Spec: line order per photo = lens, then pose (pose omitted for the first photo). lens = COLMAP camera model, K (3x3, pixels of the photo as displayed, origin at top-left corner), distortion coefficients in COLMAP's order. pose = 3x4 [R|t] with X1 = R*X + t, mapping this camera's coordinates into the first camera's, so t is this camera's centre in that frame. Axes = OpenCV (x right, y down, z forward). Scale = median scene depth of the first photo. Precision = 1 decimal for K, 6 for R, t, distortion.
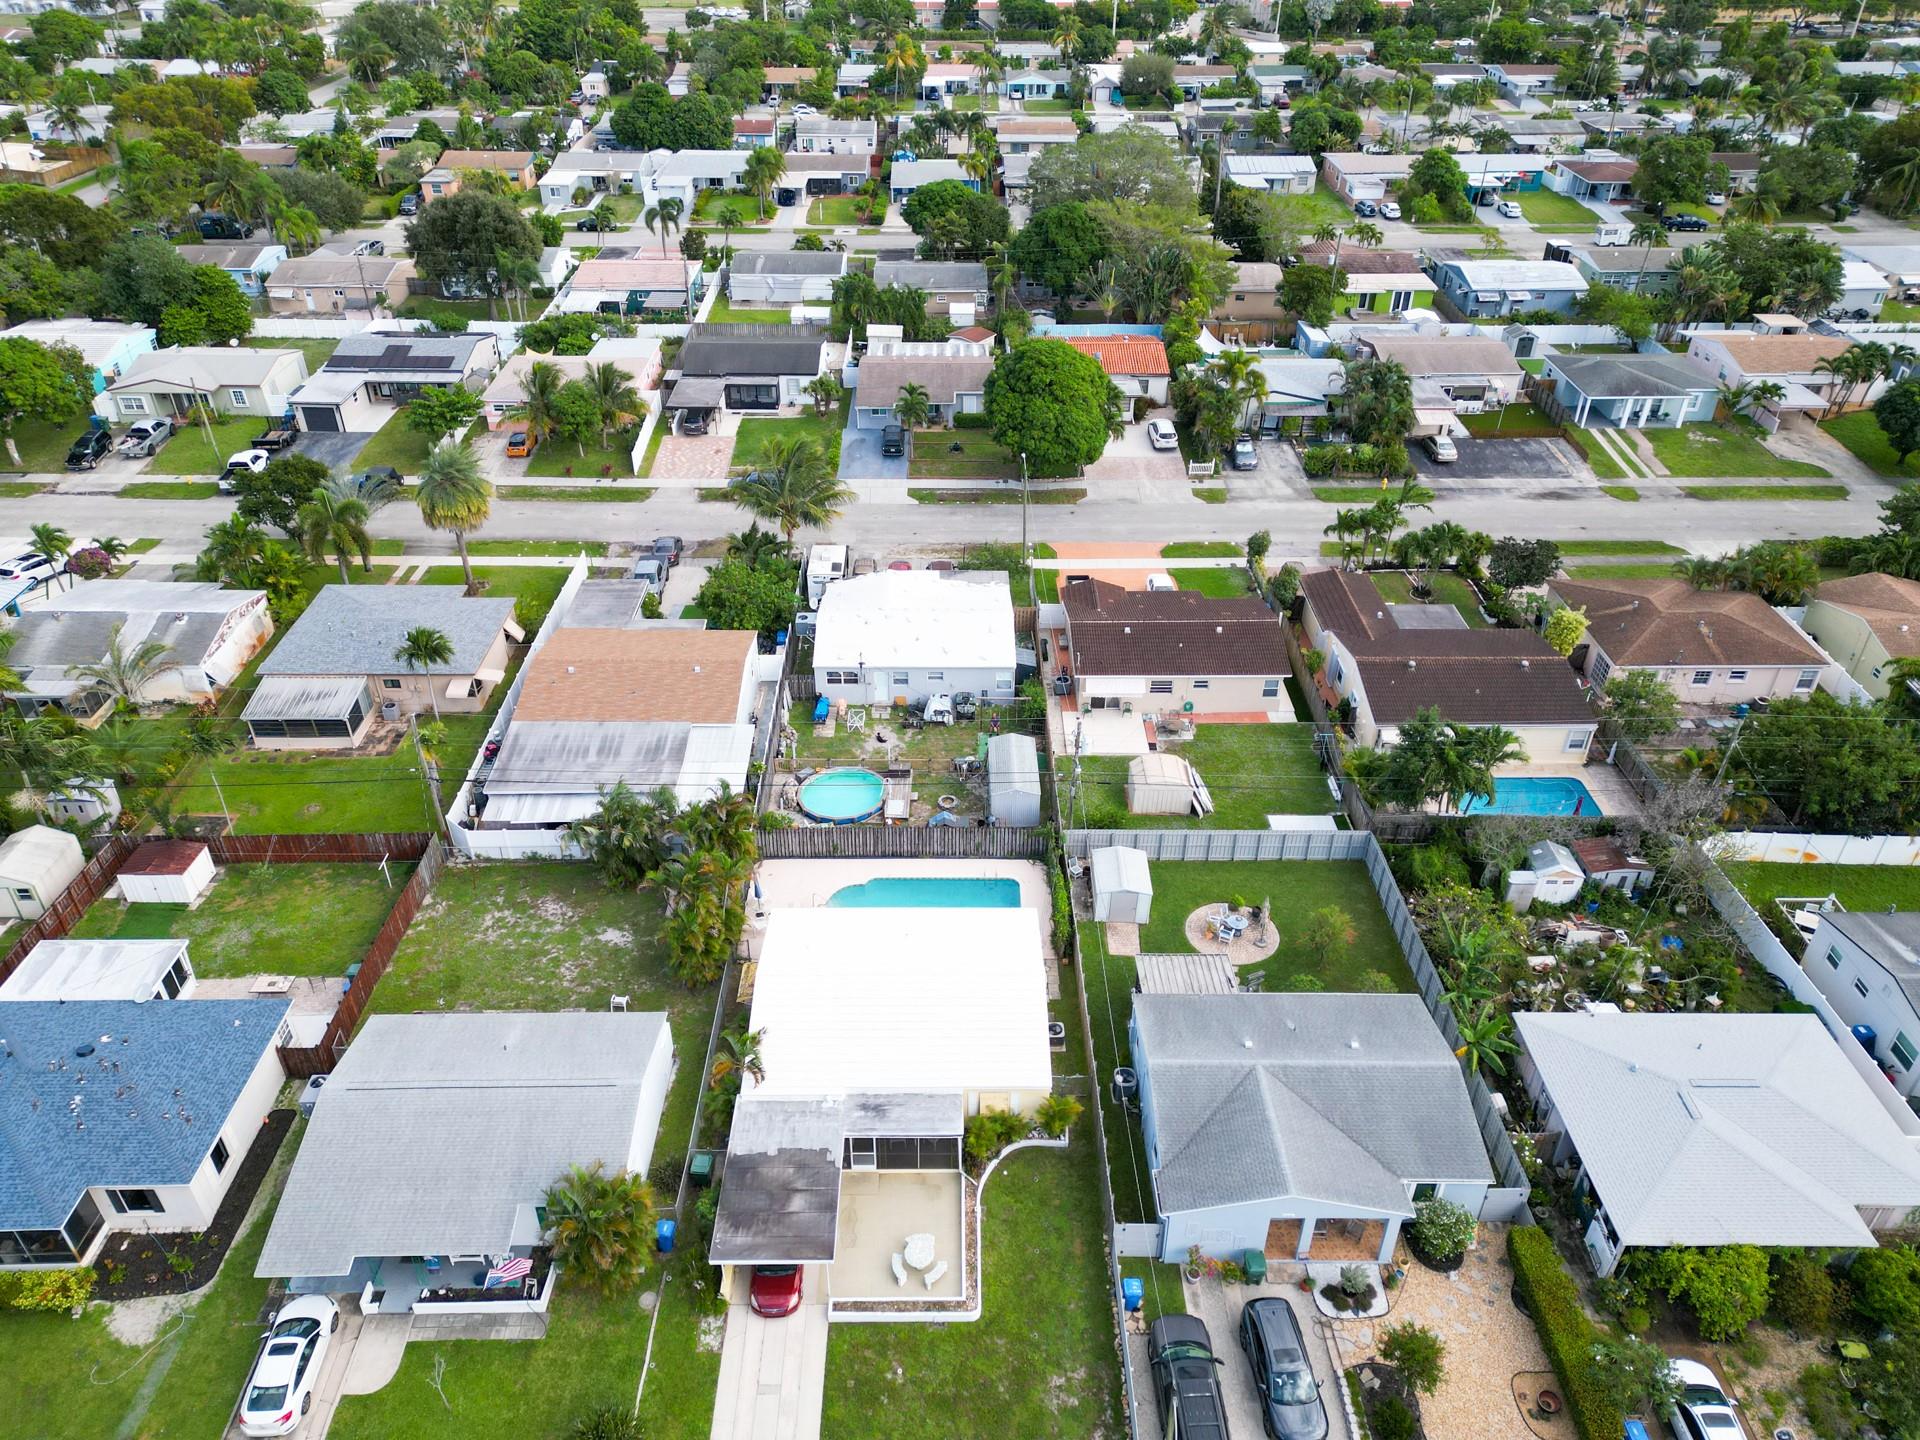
lens RADIAL K [[1338.4, 0, 954.8], [0, 1338.4, 713.5], [0, 0, 1]] dist [0.067910, -0.061190]
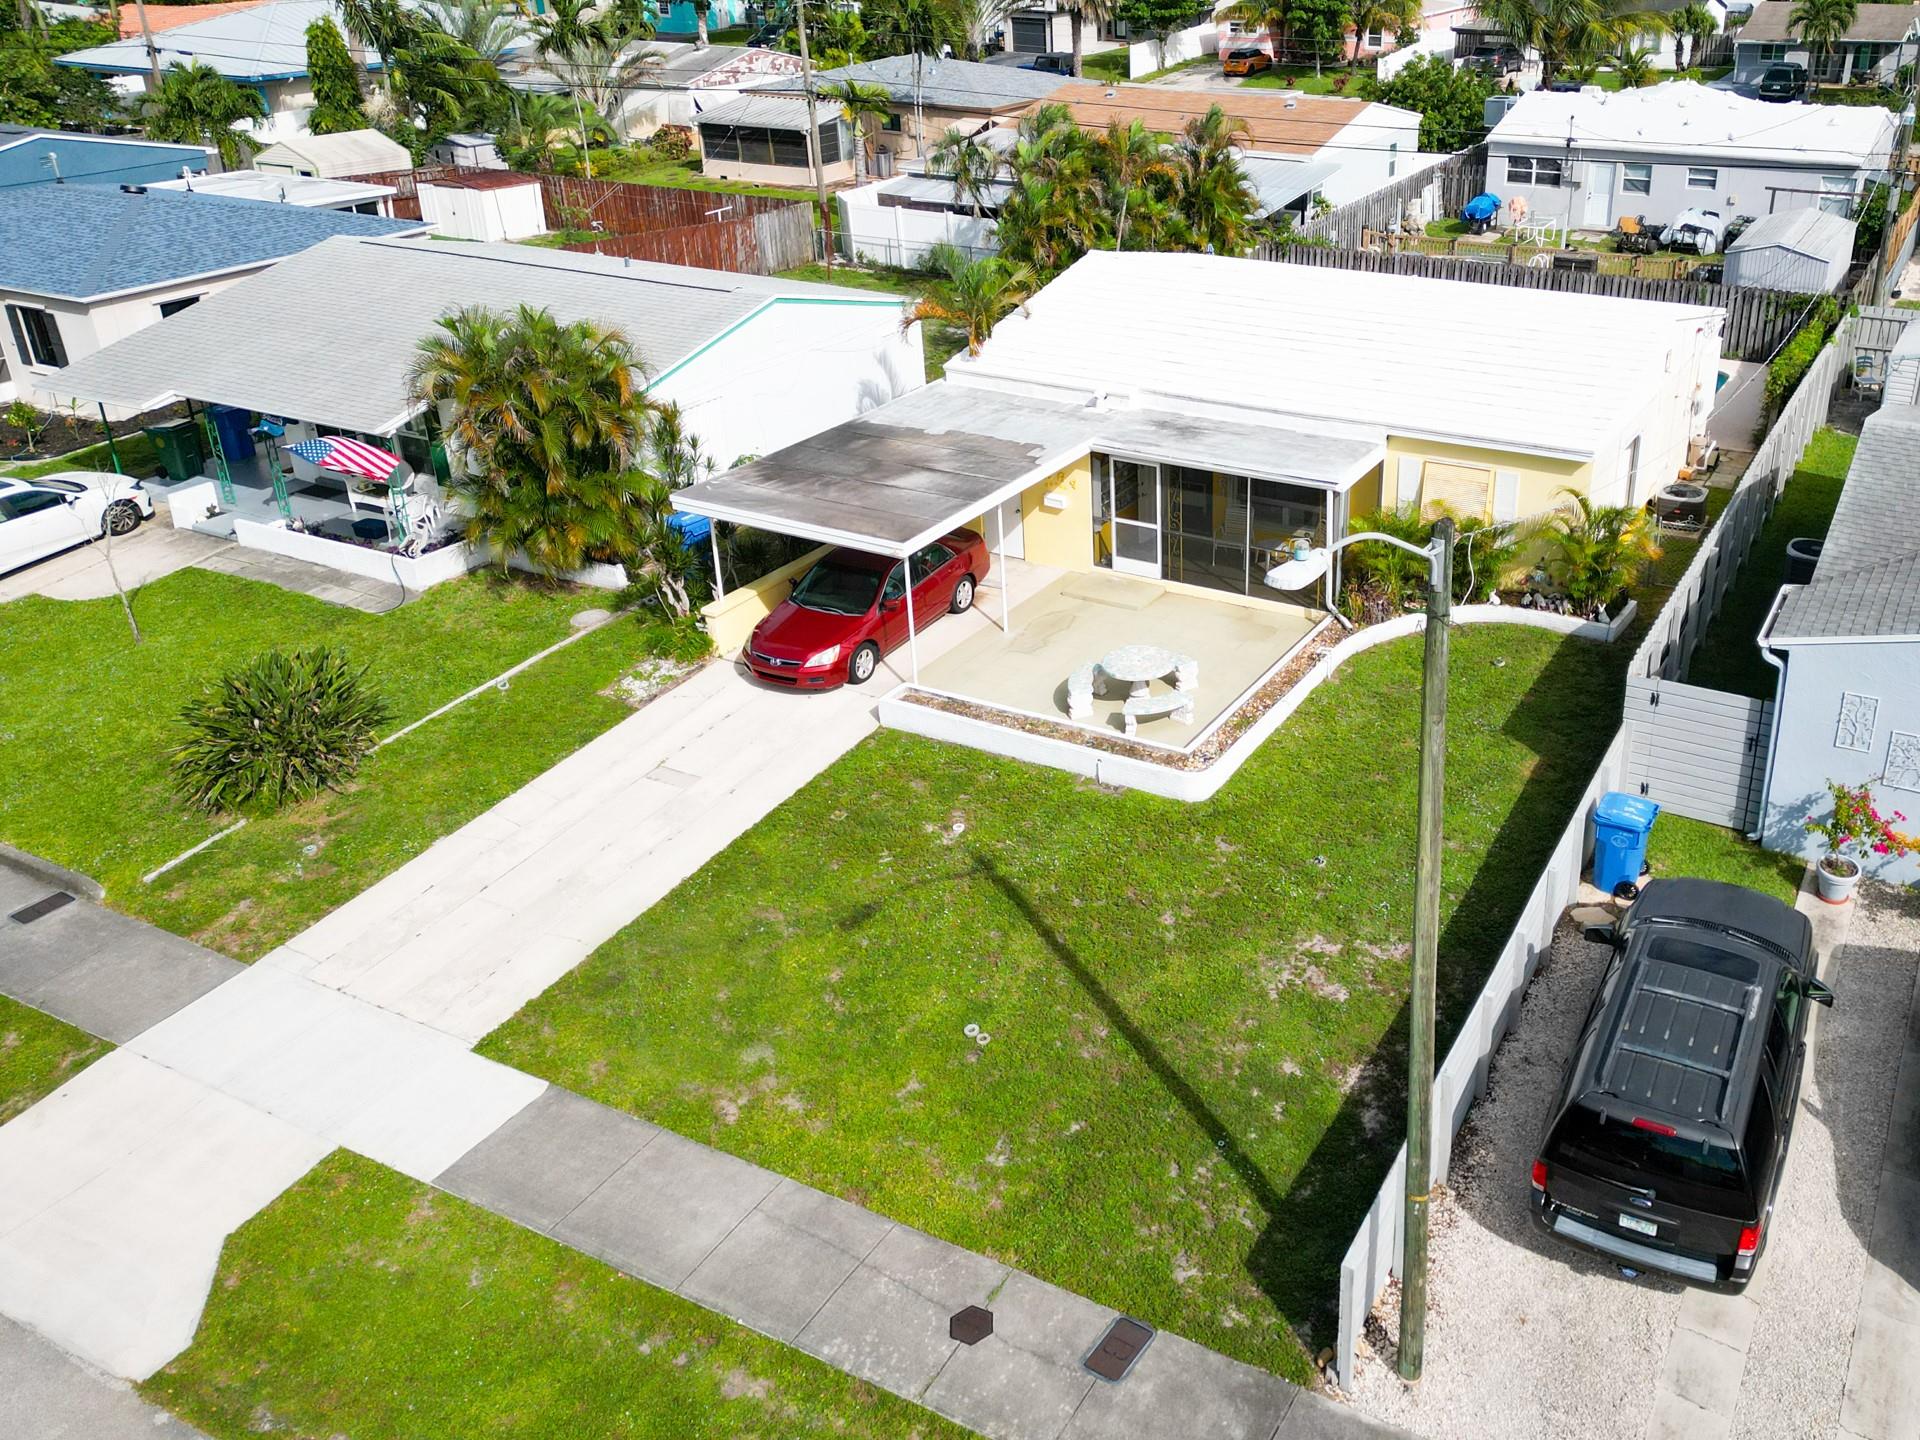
lens RADIAL K [[1660.7, 0, 1192.7], [0, 1660.7, 623.6], [0, 0, 1]] dist [0.069343, -0.065174]
pose [[0.889585, 0.186479, -0.416971, 0.151081], [-0.248293, 0.963638, -0.098757, 0.336072], [0.383393, 0.191384, 0.903539, 0.427836]]
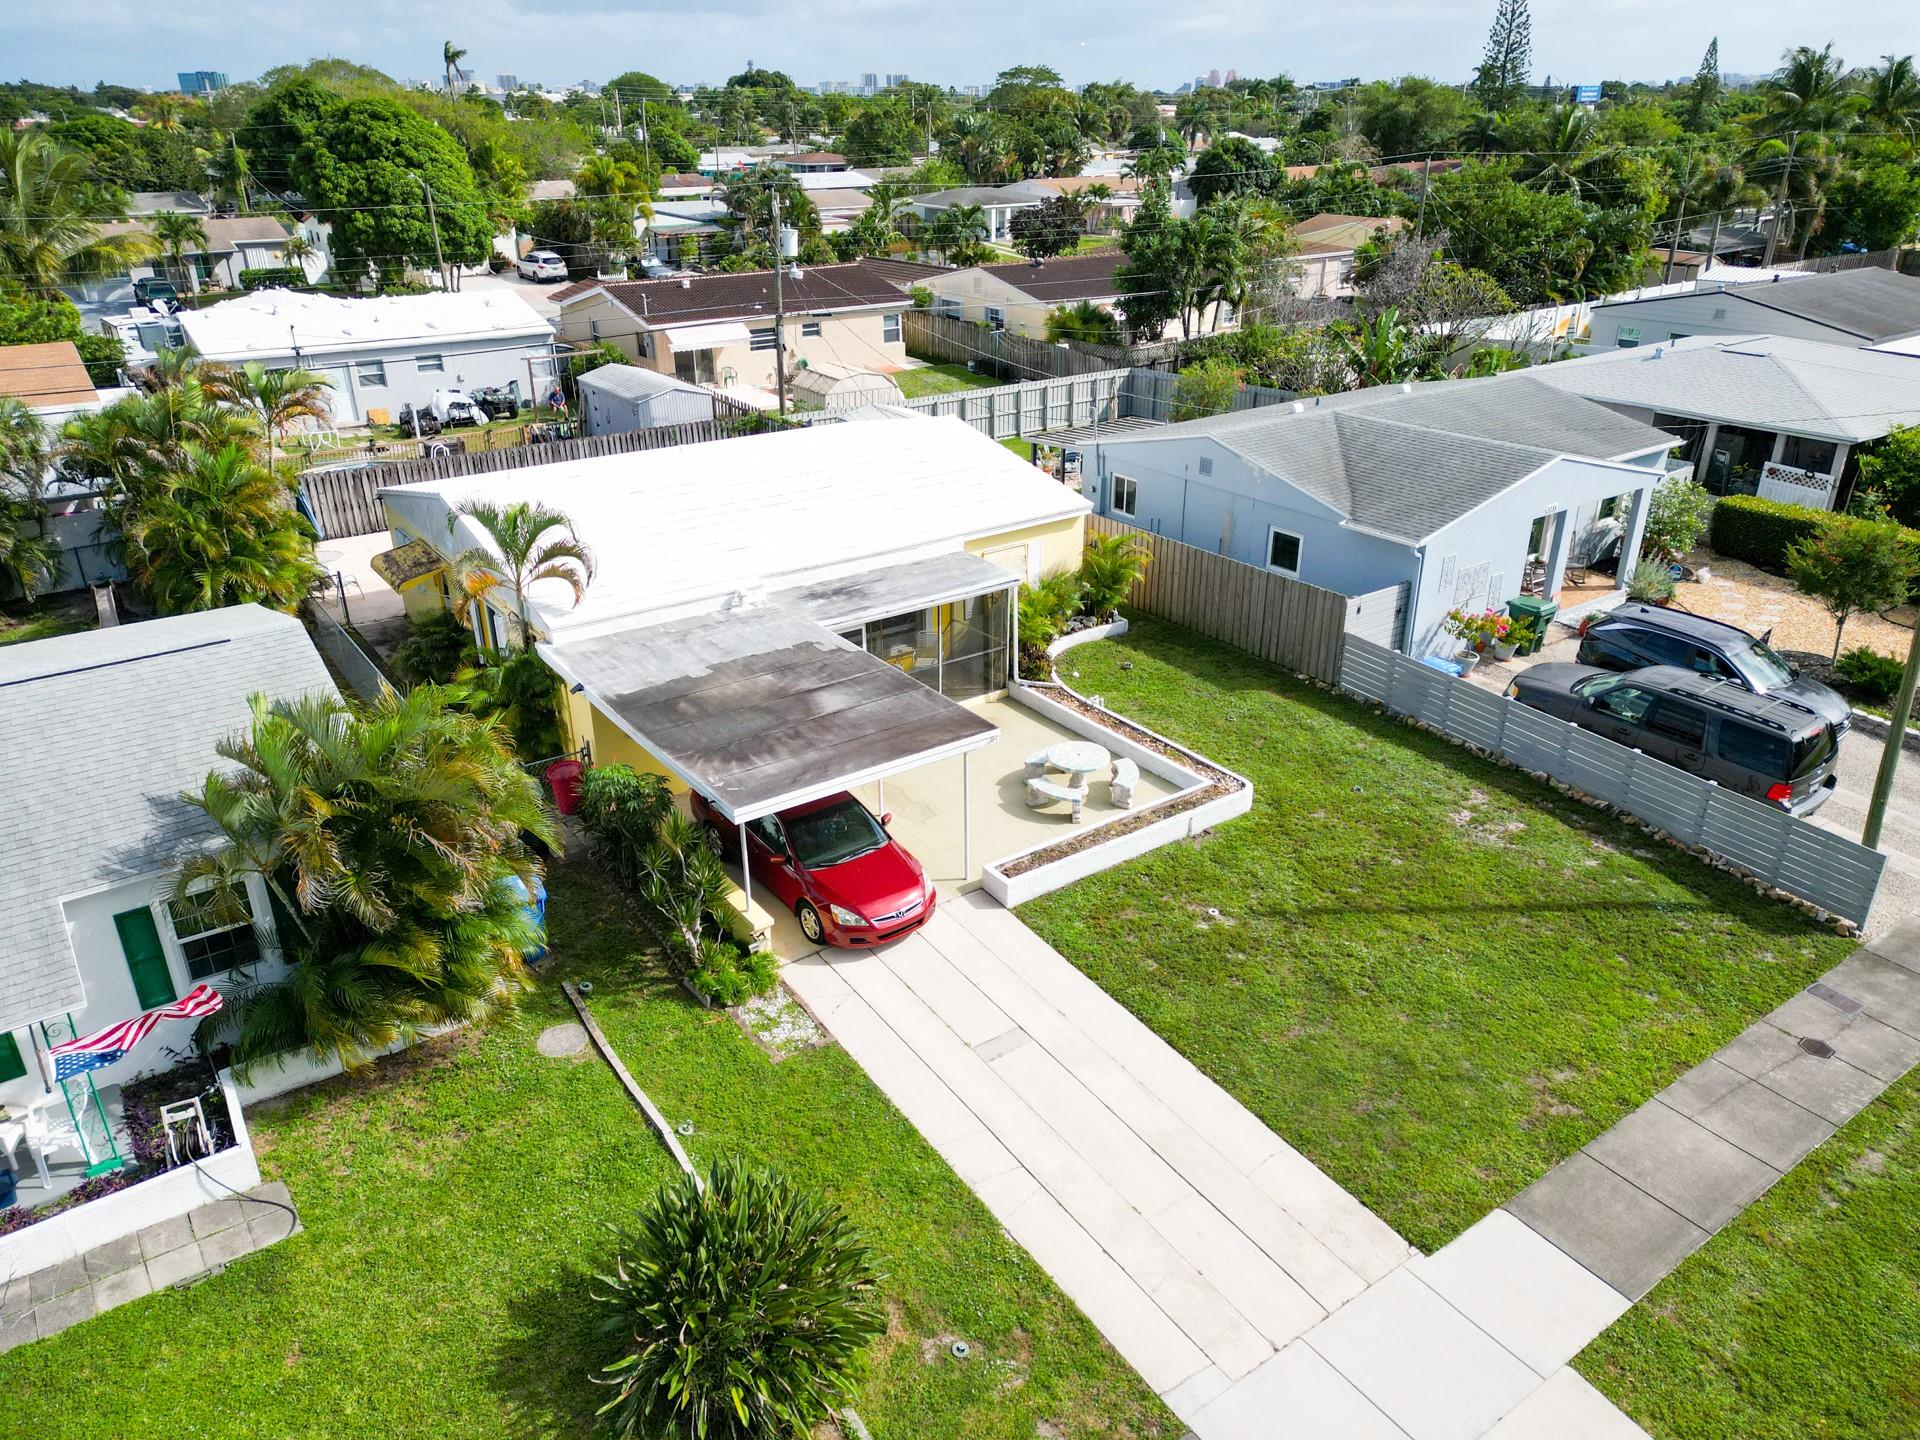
lens RADIAL K [[1338.4, 0, 959.0], [0, 1338.4, 721.1], [0, 0, 1]] dist [0.067910, -0.061190]
pose [[0.815899, -0.245953, 0.523274, -0.234152], [0.322055, 0.944942, -0.058005, 0.311252], [-0.480198, 0.215849, 0.850188, 0.480347]]
